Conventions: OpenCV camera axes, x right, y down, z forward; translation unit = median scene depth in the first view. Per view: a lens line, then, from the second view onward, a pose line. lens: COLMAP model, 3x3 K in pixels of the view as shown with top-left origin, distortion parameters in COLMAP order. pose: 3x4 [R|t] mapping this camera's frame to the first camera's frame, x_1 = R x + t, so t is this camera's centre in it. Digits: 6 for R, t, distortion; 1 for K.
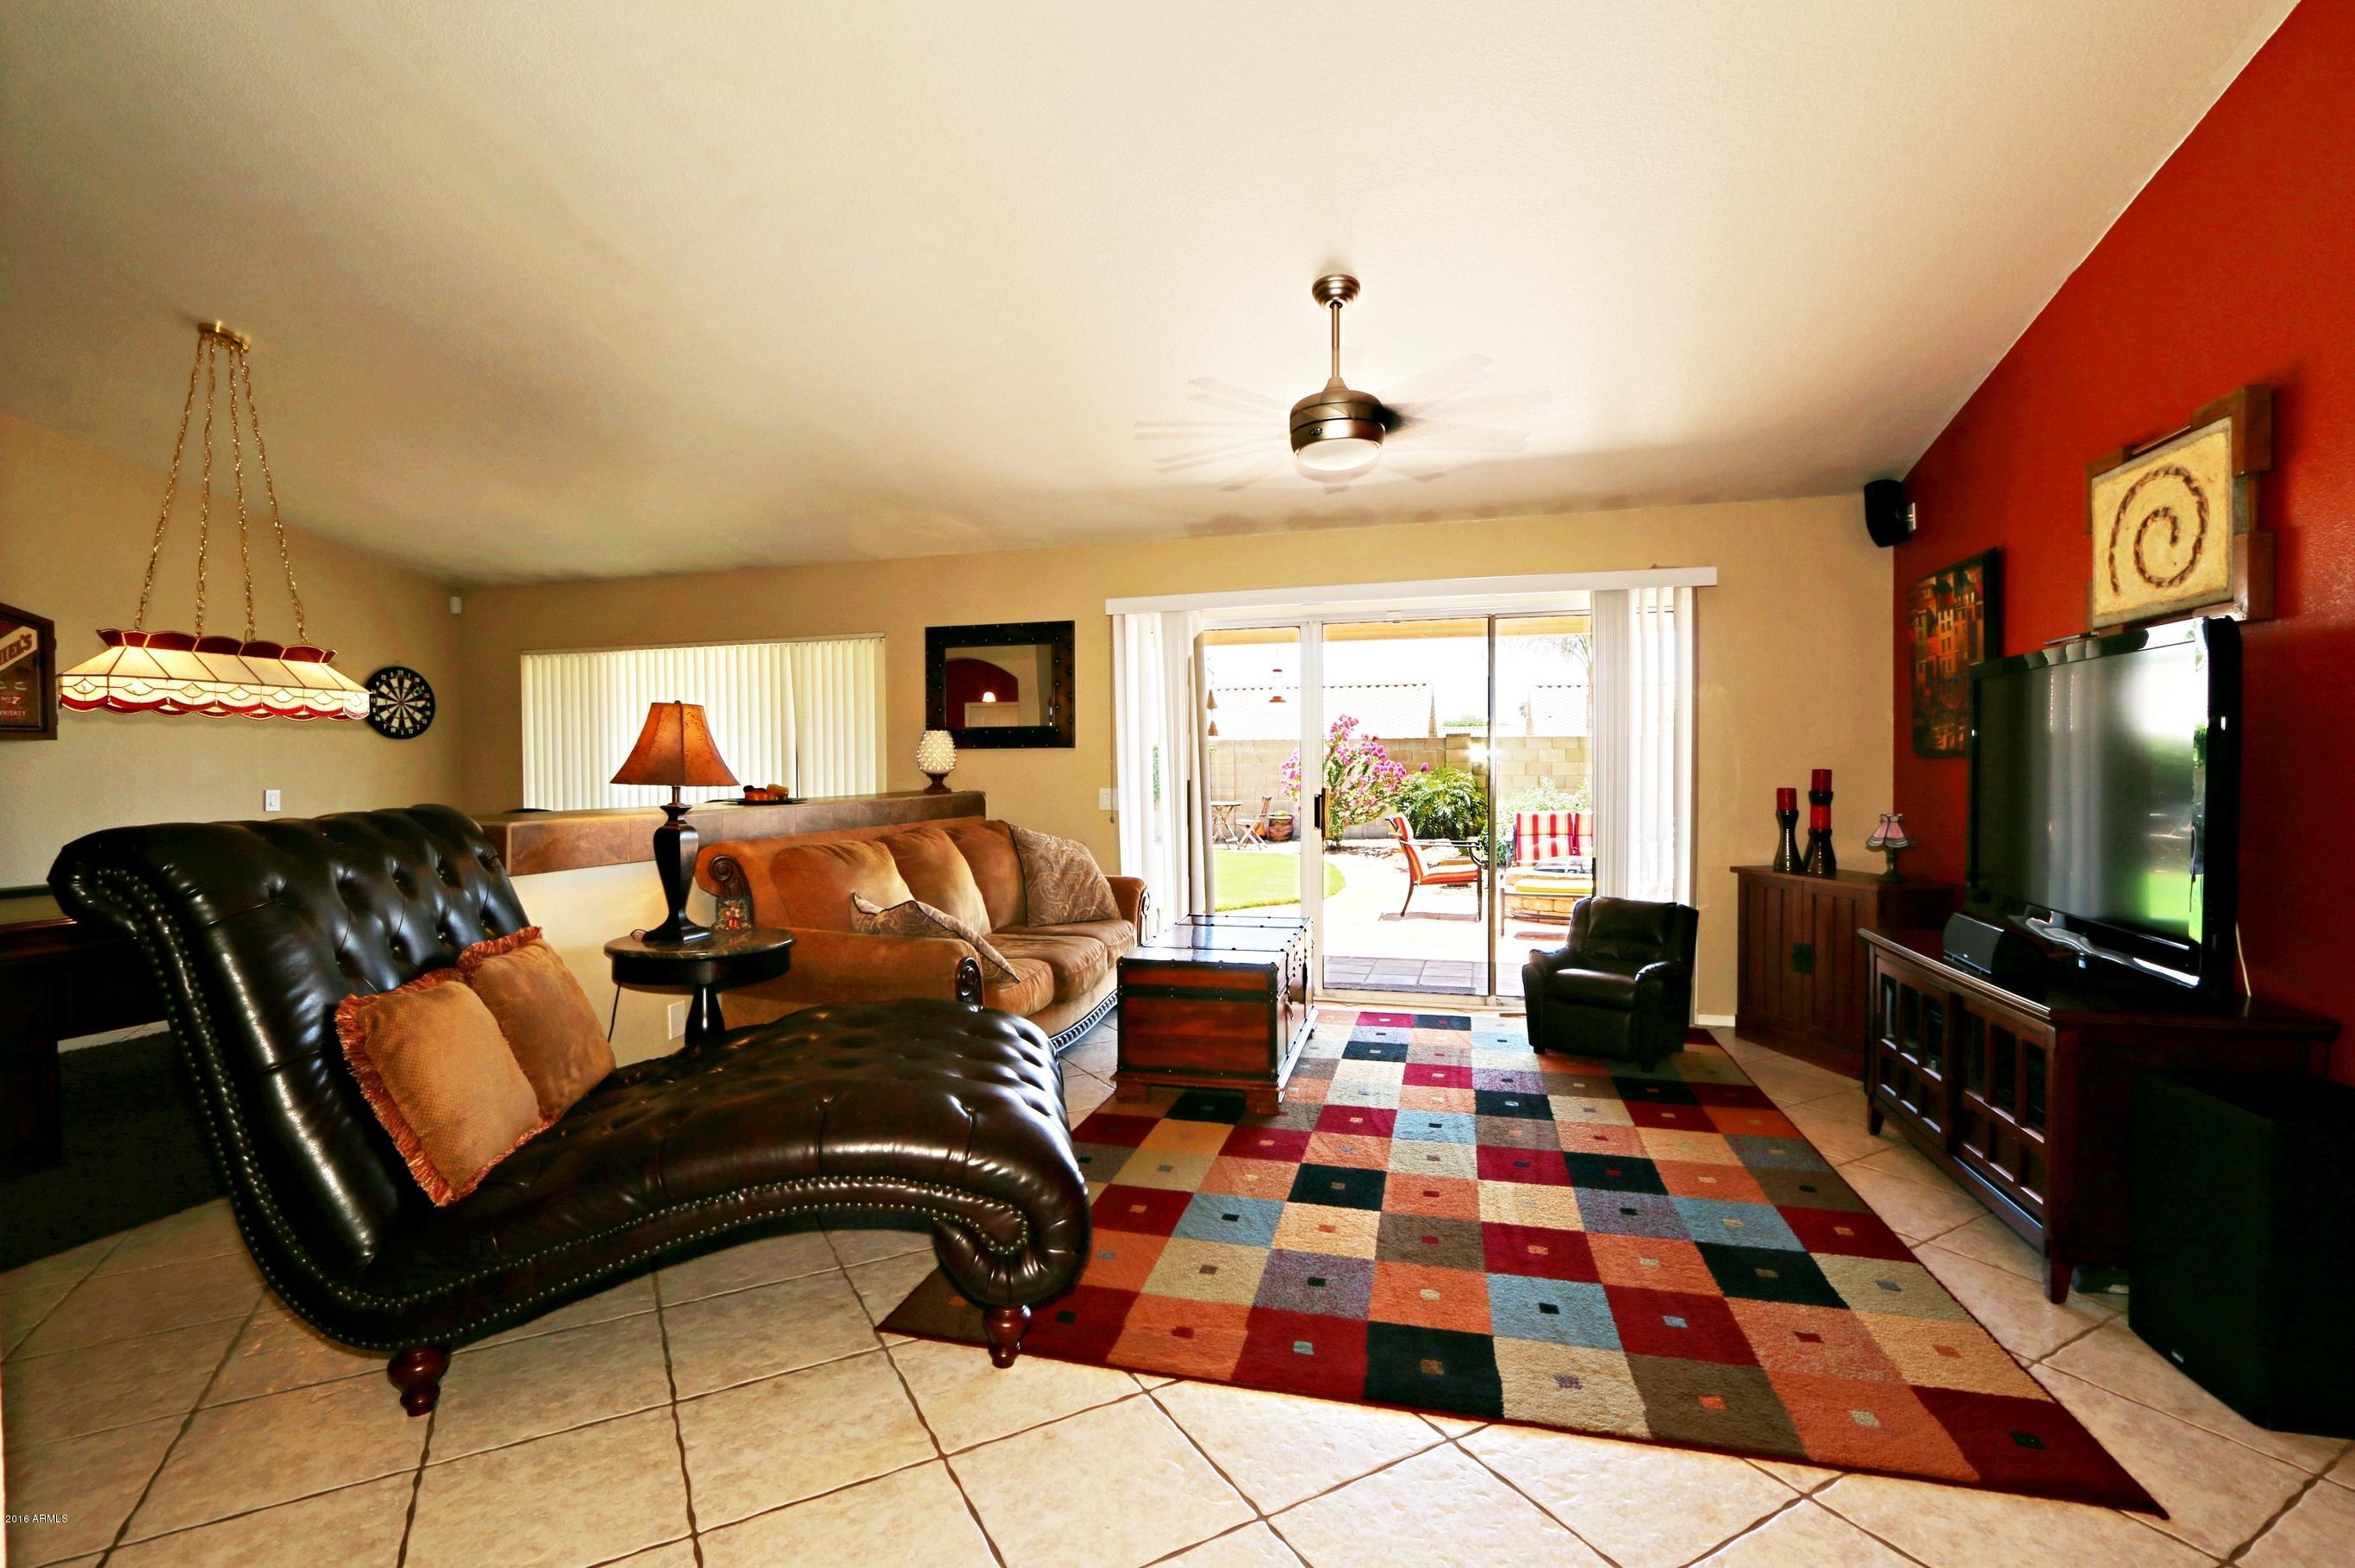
lens RADIAL K [[1067.1, 0, 1168.4], [0, 1067.1, 783.7], [0, 0, 1]] dist [-0.023134, 0.005114]
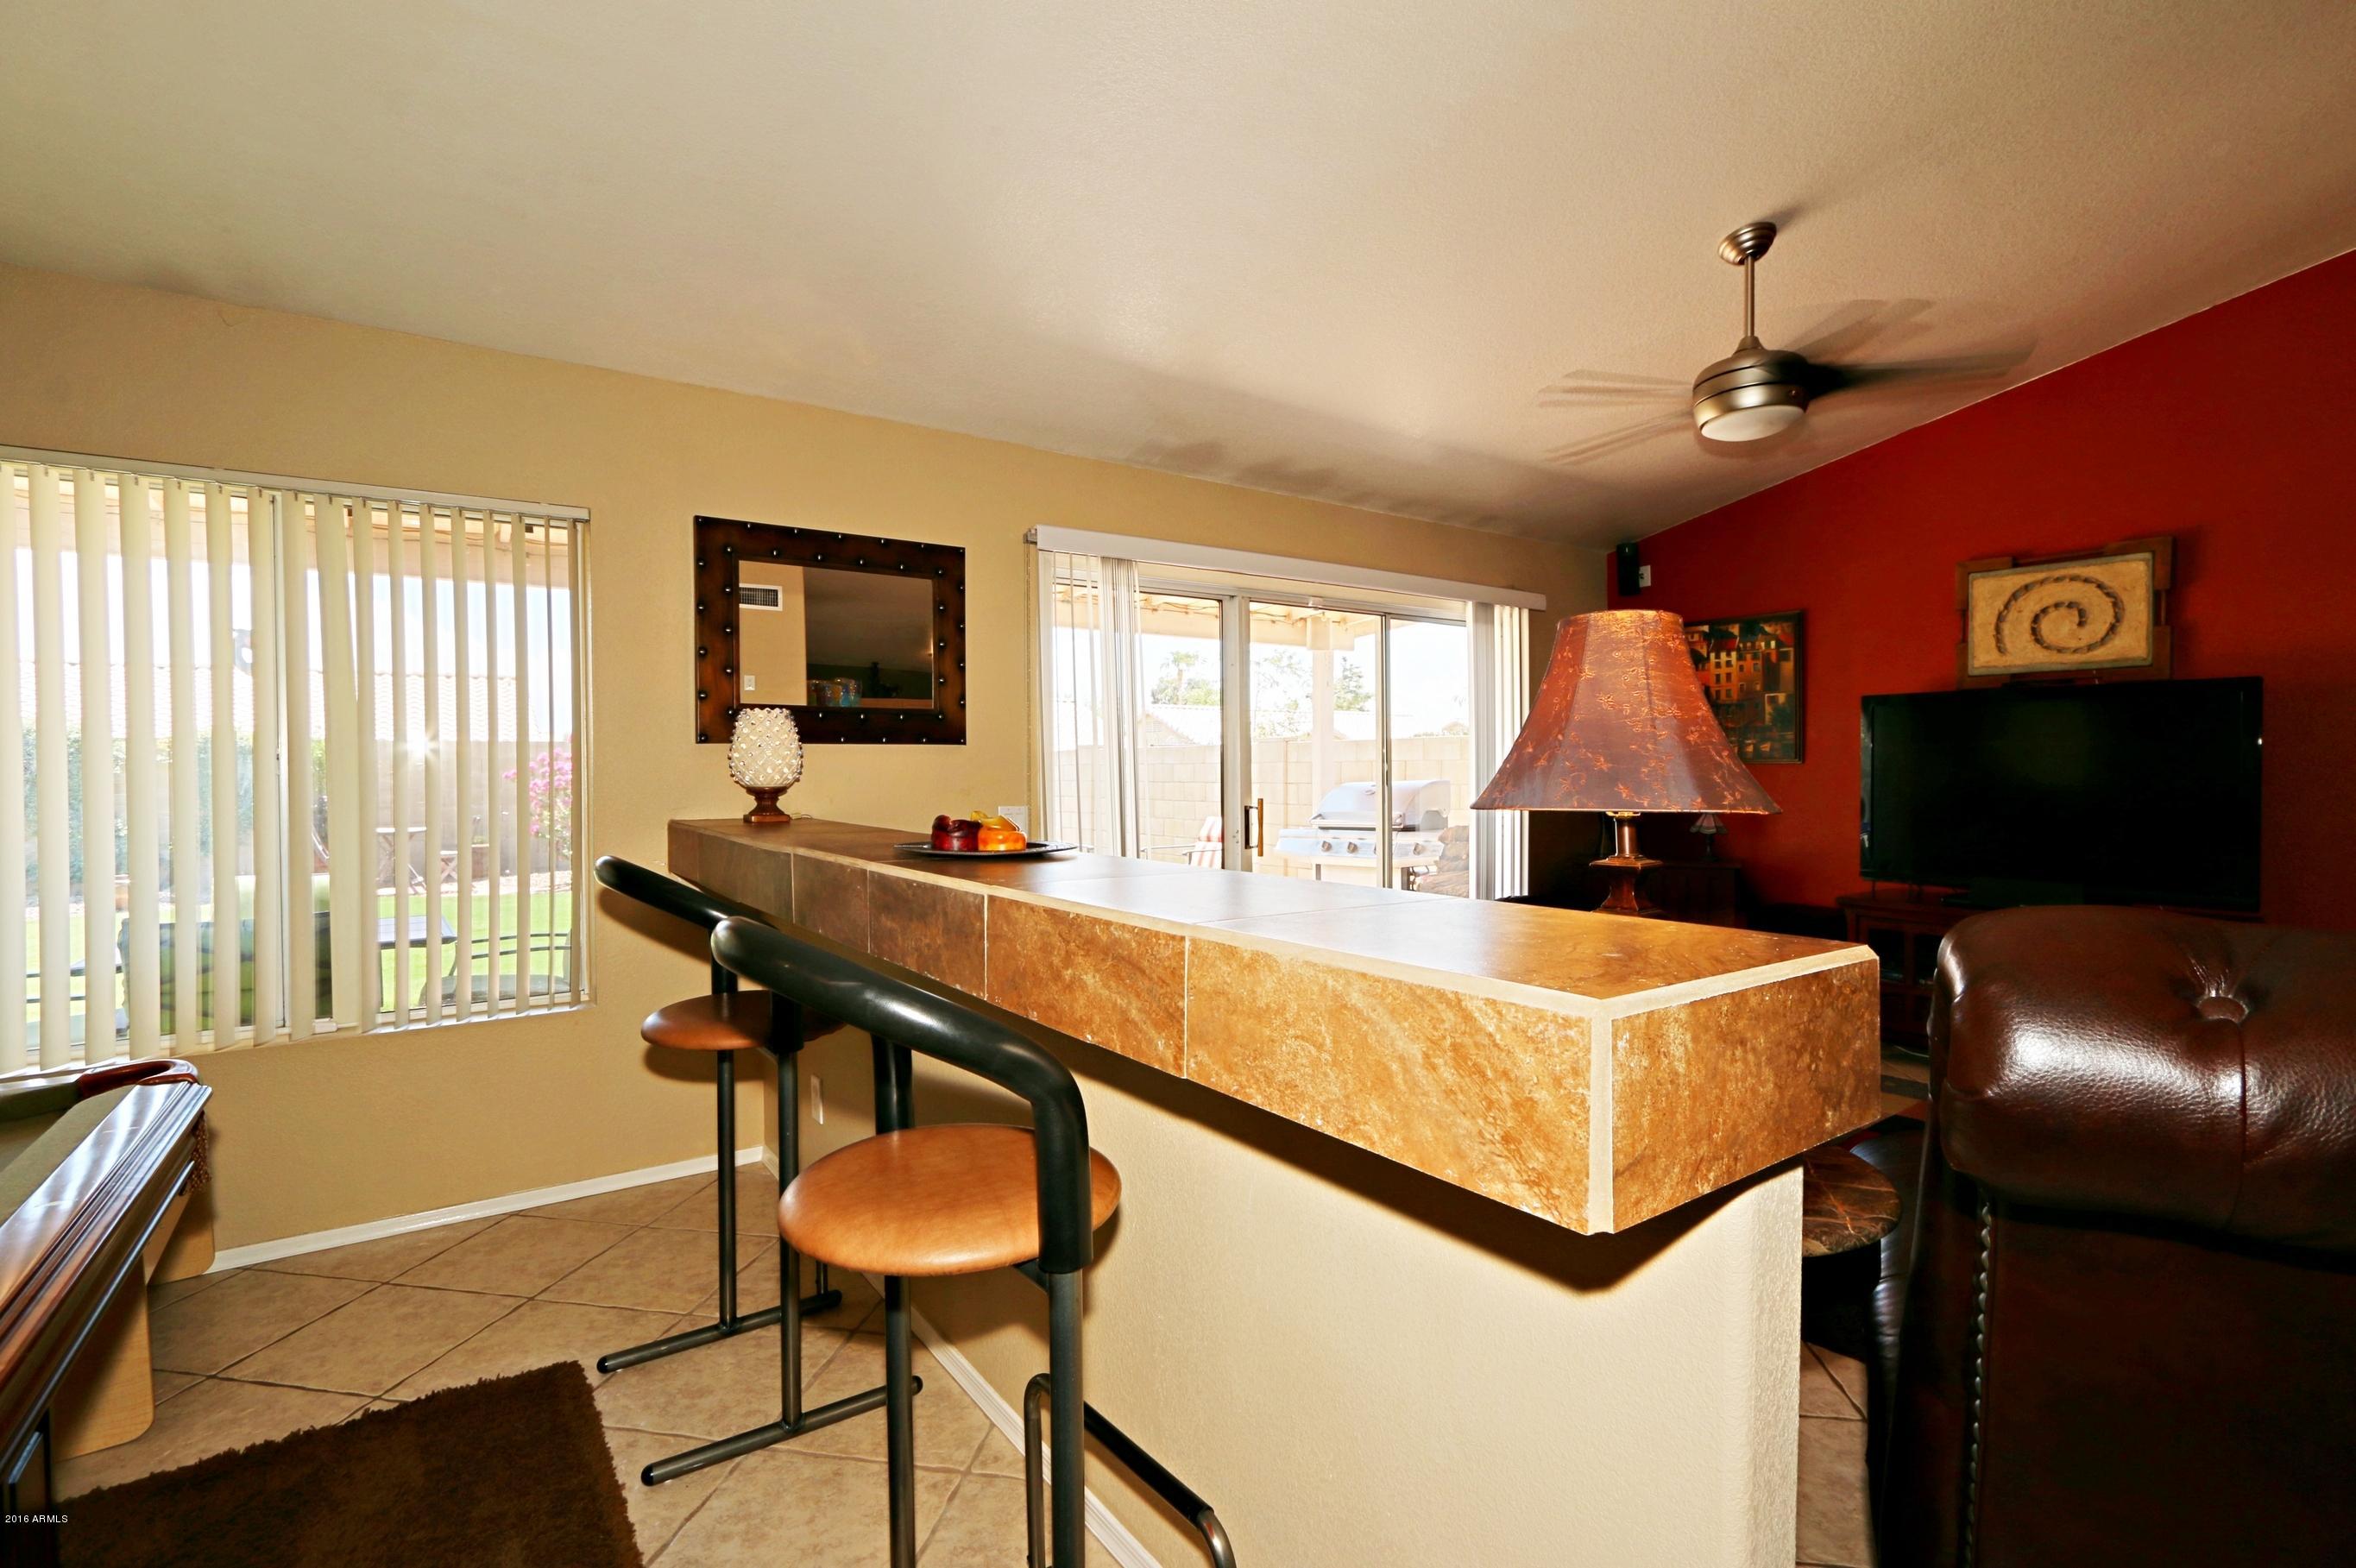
lens RADIAL K [[1067.6, 0, 1167.0], [0, 1067.6, 768.7], [0, 0, 1]] dist [-0.023134, 0.005114]
pose [[0.625331, 0.000649, 0.780359, -0.641233], [0.016573, 0.999763, -0.014113, -0.010011], [-0.780184, 0.021758, 0.625172, 0.627497]]
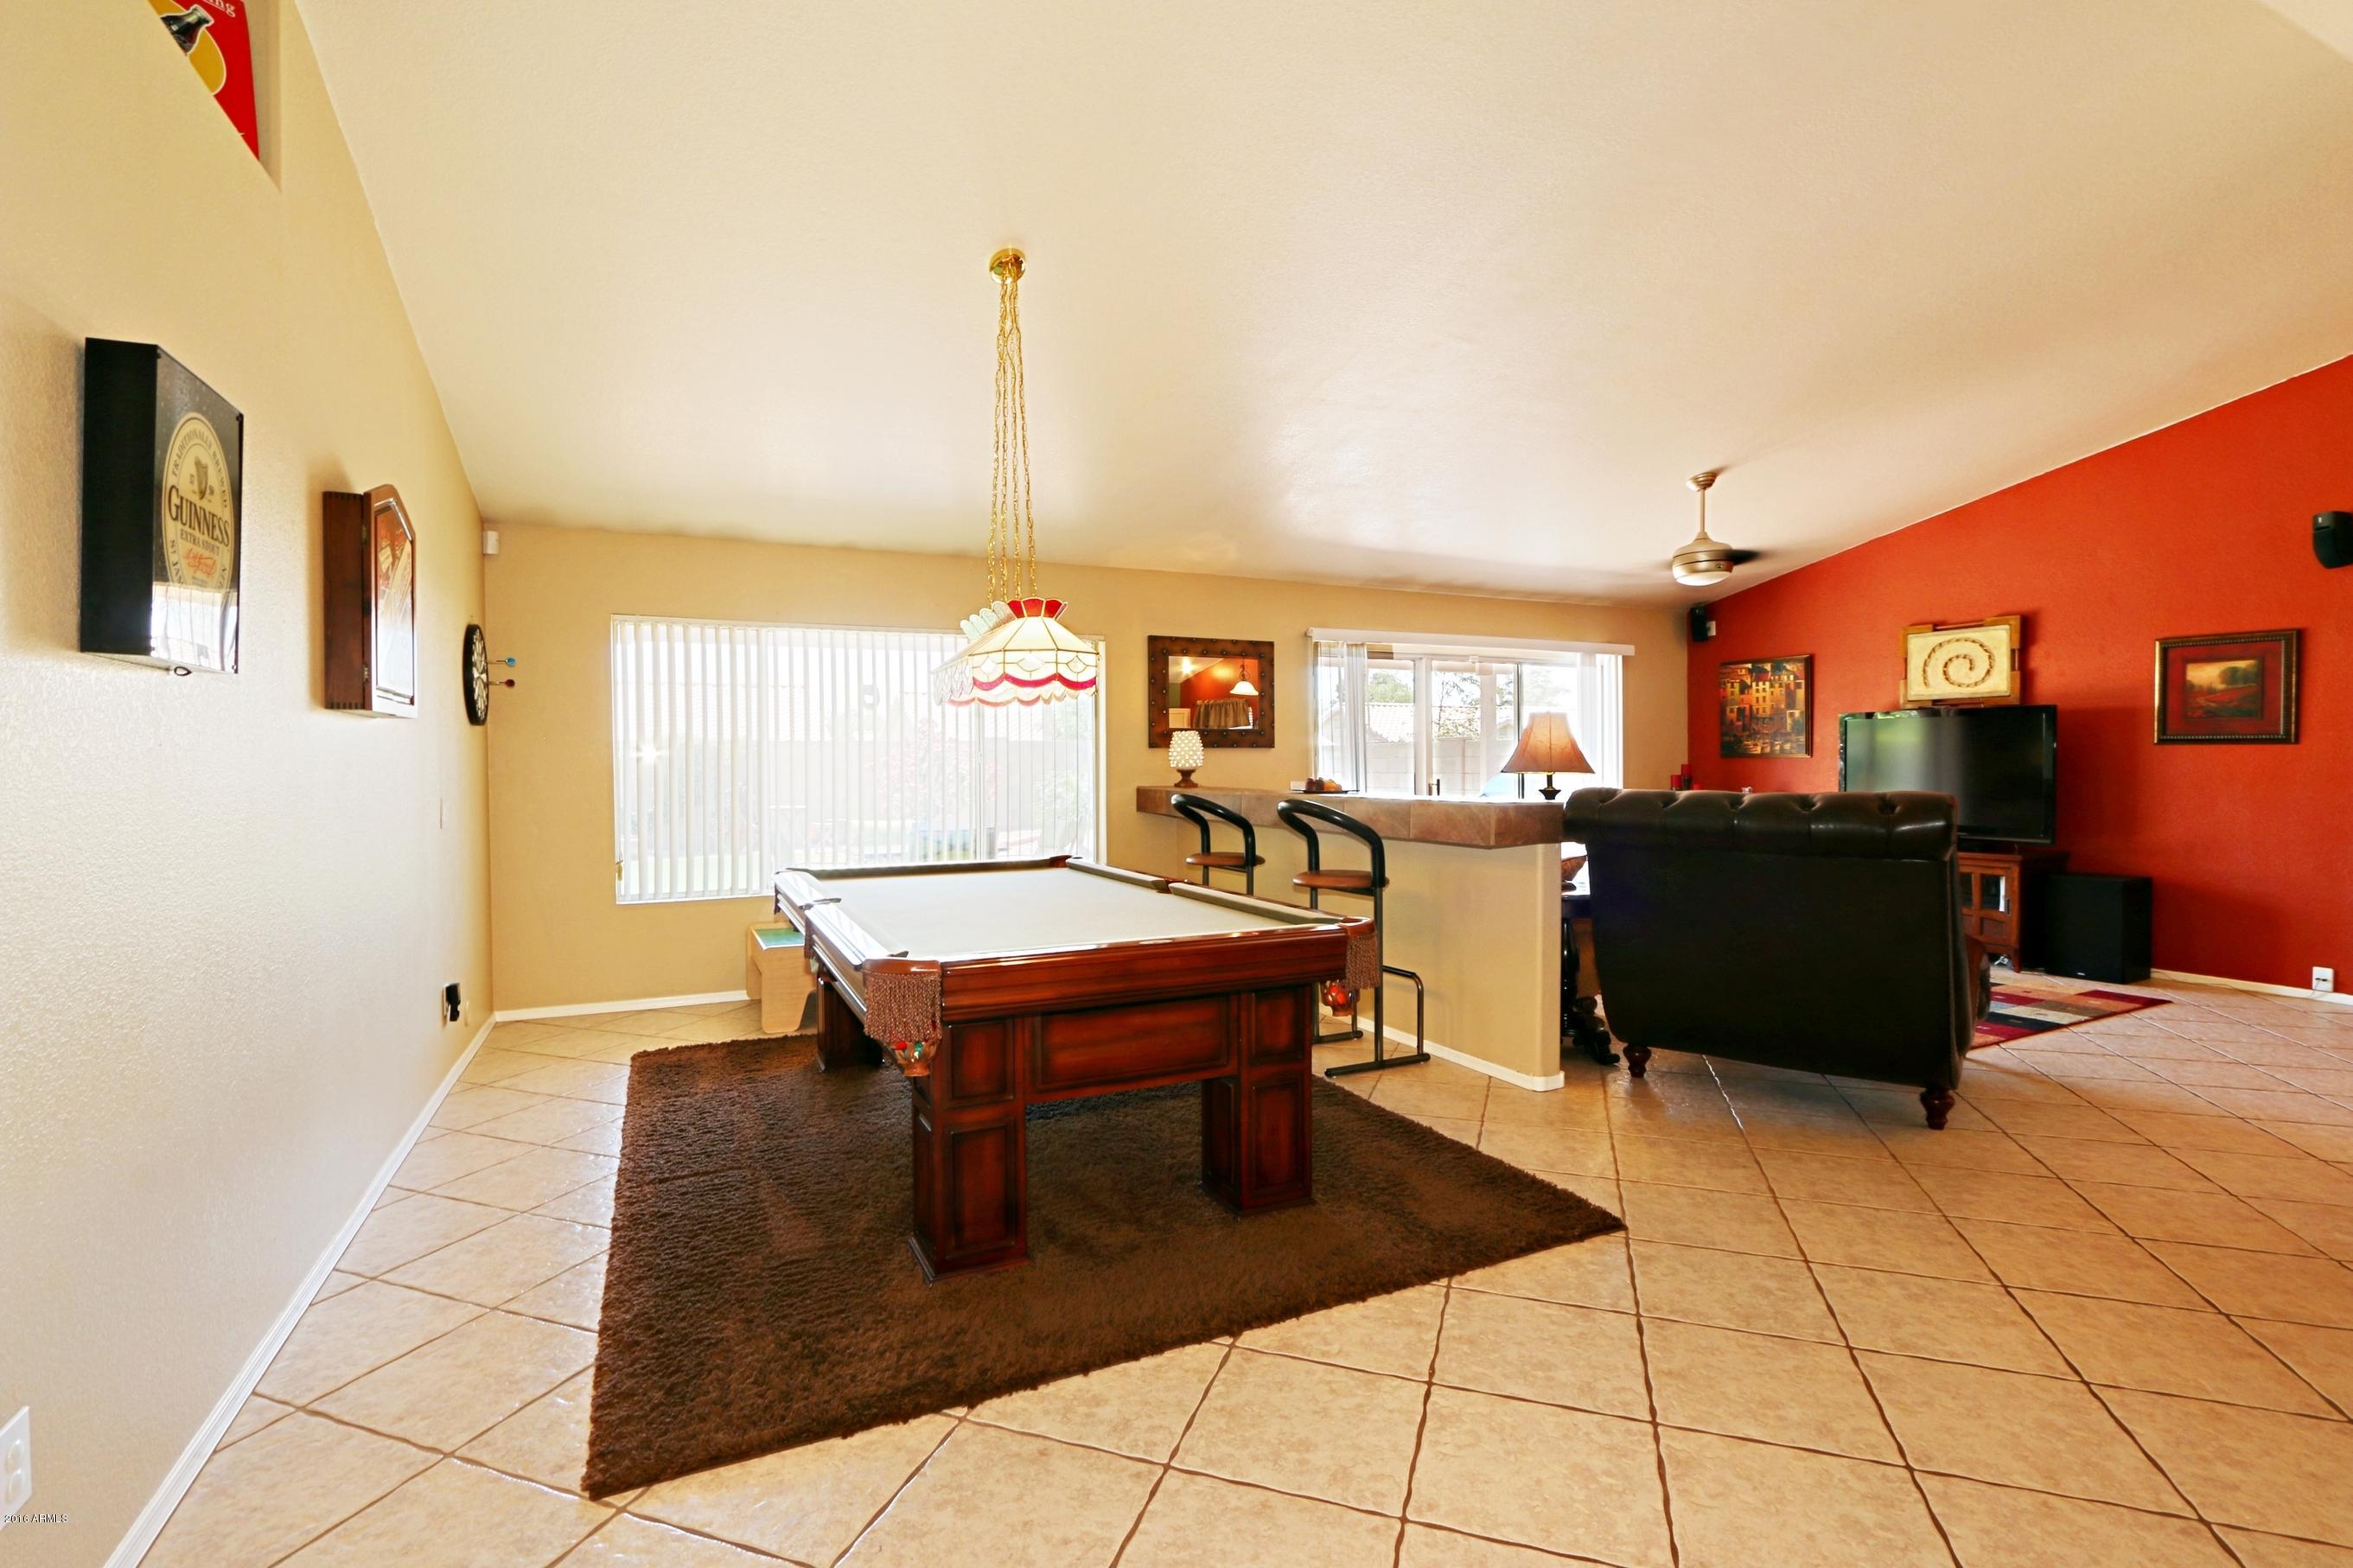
lens RADIAL K [[1066.2, 0, 1169.2], [0, 1066.2, 776.6], [0, 0, 1]] dist [-0.023134, 0.005114]
pose [[0.747488, -0.007975, 0.664228, -1.207250], [0.014273, 0.999890, -0.004058, 0.002235], [-0.664122, 0.012514, 0.747519, 0.233398]]
